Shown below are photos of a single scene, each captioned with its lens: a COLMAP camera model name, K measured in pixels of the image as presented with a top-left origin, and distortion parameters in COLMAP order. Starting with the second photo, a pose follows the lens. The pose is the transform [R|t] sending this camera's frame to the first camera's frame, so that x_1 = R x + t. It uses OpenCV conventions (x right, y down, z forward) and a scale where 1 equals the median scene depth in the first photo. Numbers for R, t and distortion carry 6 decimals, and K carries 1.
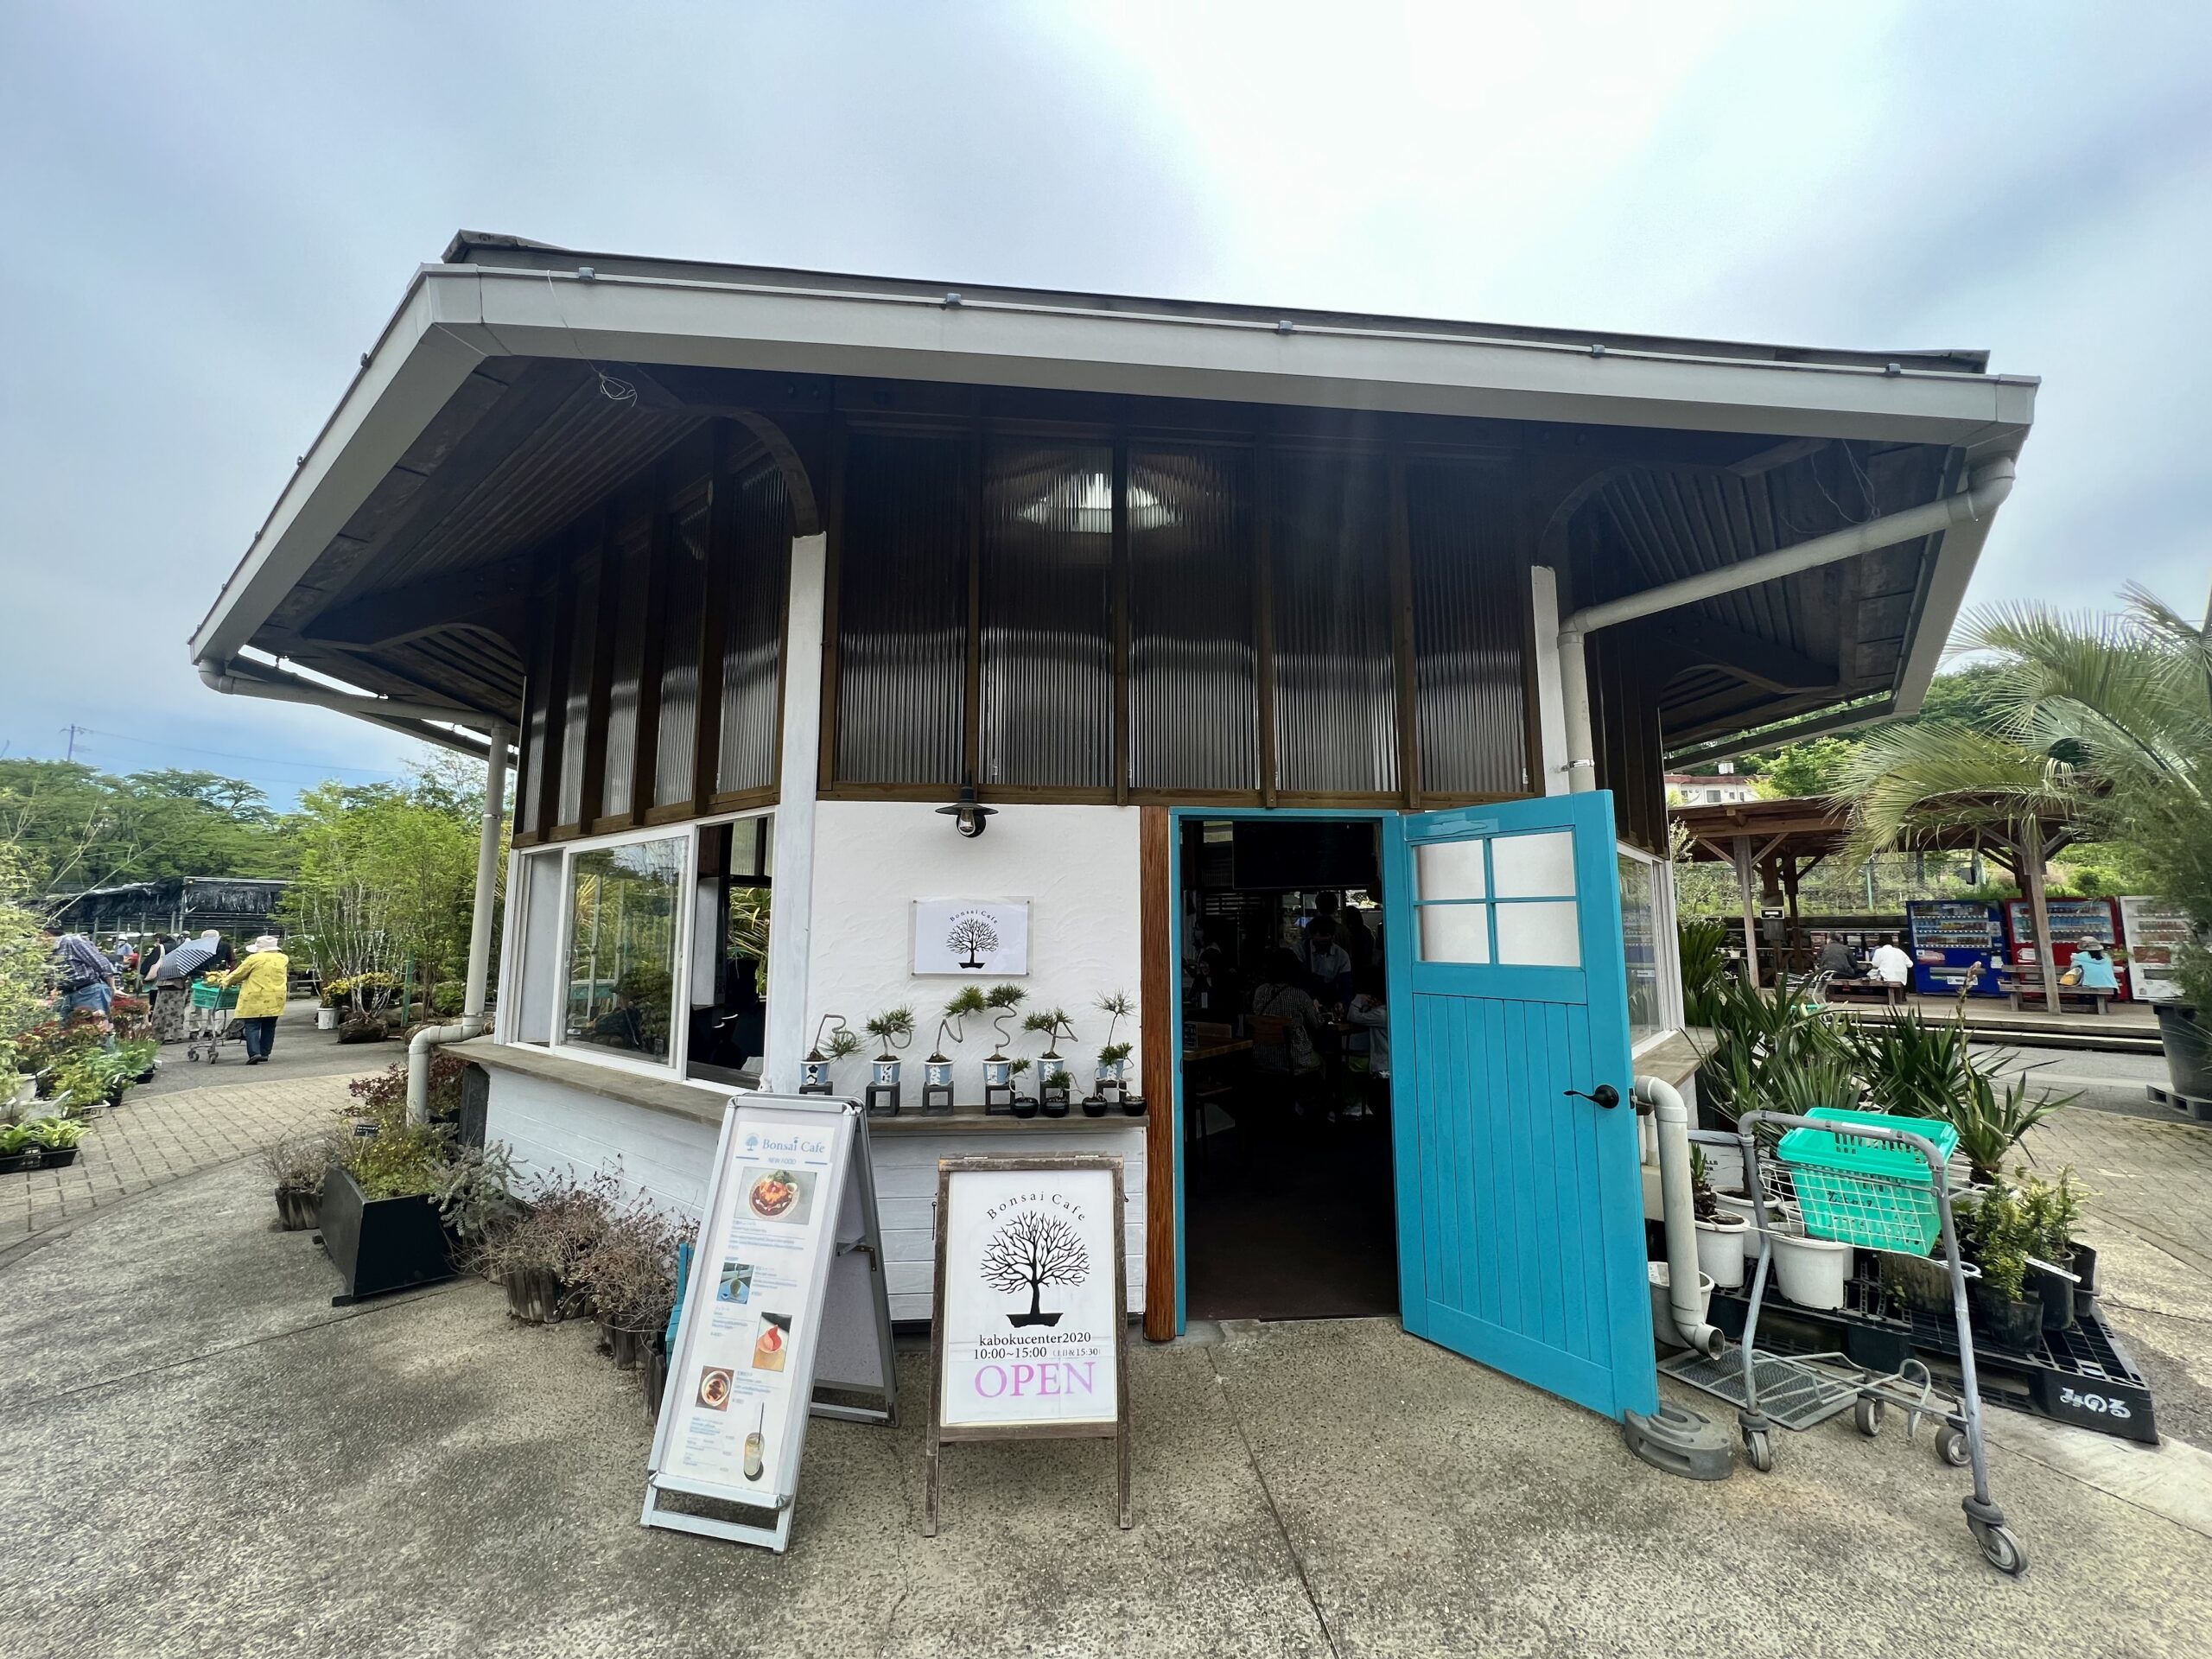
lens RADIAL K [[883.0, 0, 1106.0], [0, 883.0, 829.5], [0, 0, 1]] dist [0.001538, 0.000441]
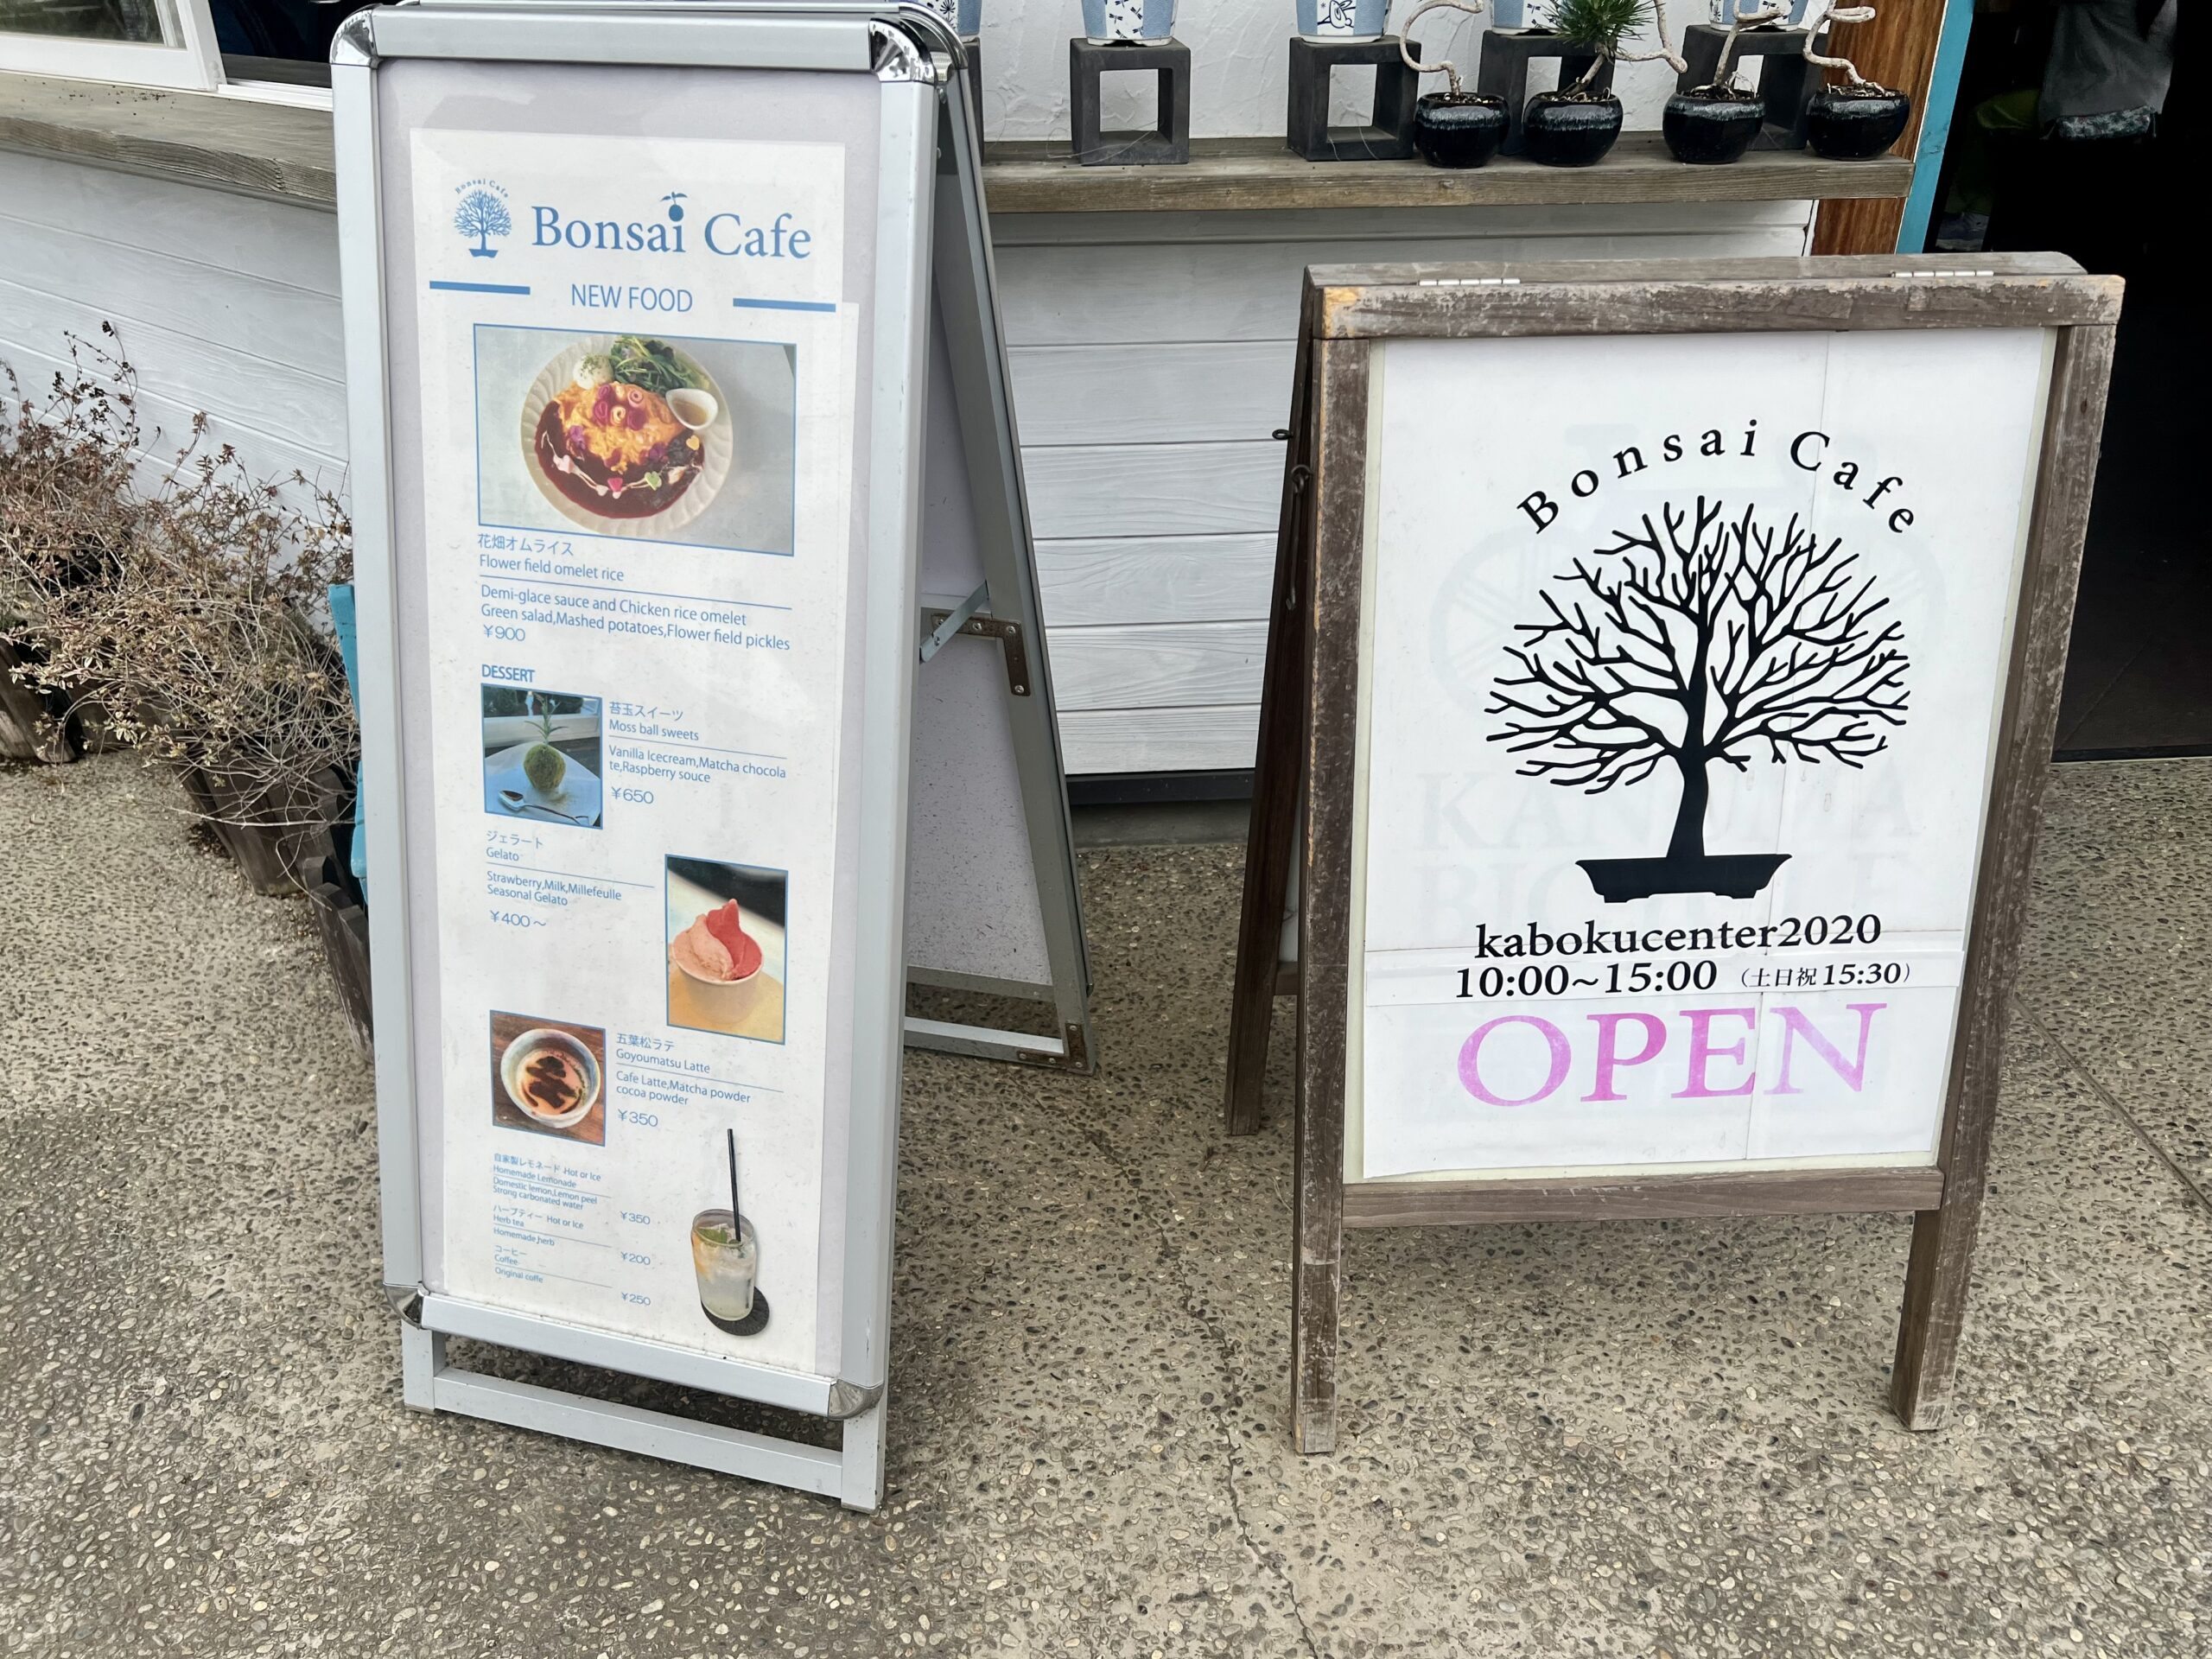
lens RADIAL K [[1680.6, 0, 1112.2], [0, 1680.6, 822.3], [0, 0, 1]] dist [0.043644, -0.055163]
pose [[0.999795, 0.002629, -0.020099, -0.242308], [0.009471, 0.816084, 0.577856, 0.243610], [0.017922, -0.577927, 0.815891, 0.587346]]
